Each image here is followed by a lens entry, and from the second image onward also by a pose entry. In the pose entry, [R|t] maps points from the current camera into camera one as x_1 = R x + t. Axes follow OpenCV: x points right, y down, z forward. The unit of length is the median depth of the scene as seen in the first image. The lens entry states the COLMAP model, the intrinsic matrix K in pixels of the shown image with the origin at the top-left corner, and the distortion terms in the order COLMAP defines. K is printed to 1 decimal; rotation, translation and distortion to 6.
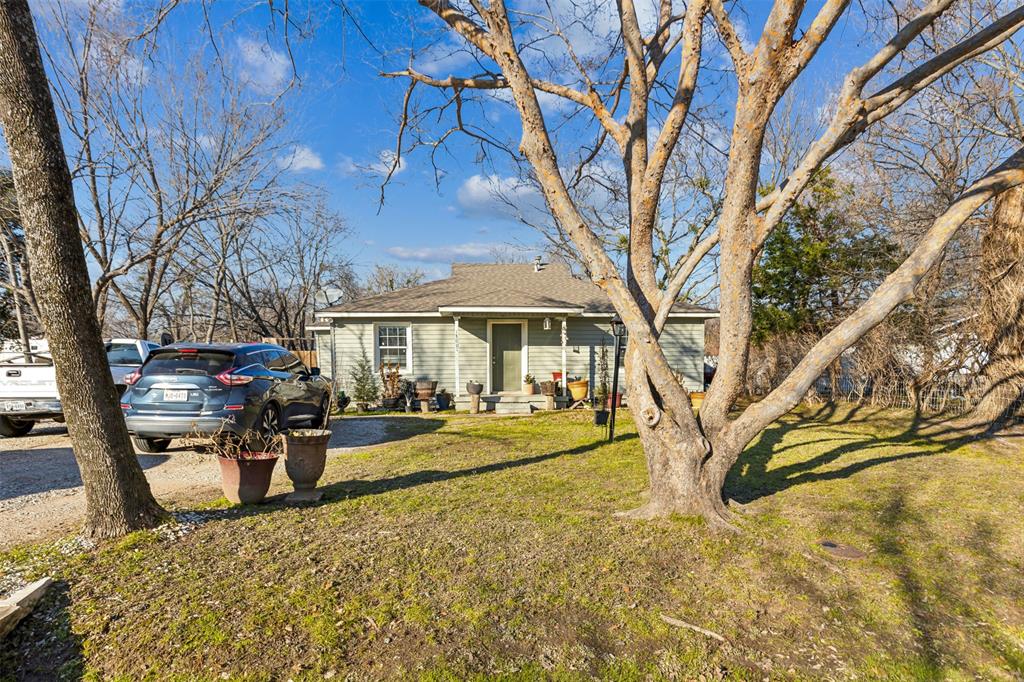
lens RADIAL K [[576.3, 0, 512.0], [0, 576.3, 341.0], [0, 0, 1]] dist [-0.000500, -0.000016]
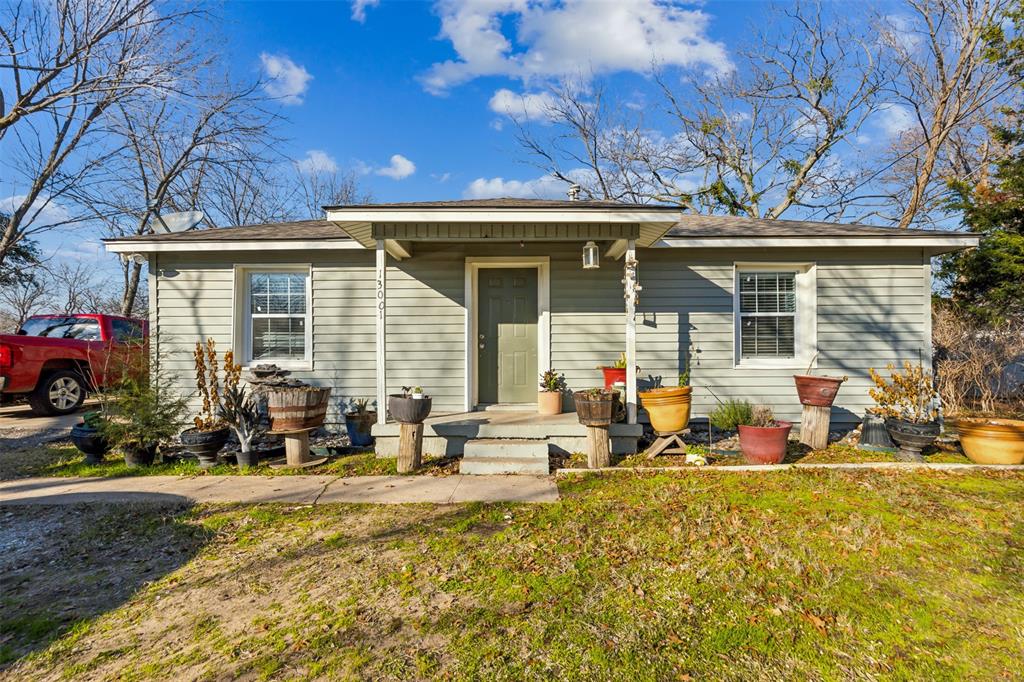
lens RADIAL K [[475.9, 0, 520.5], [0, 475.9, 340.1], [0, 0, 1]] dist [0.011793, 0.000118]
pose [[0.997396, -0.000387, -0.072113, 0.034156], [0.000806, 0.999983, 0.005789, 0.031771], [0.072110, -0.005832, 0.997380, 0.639127]]
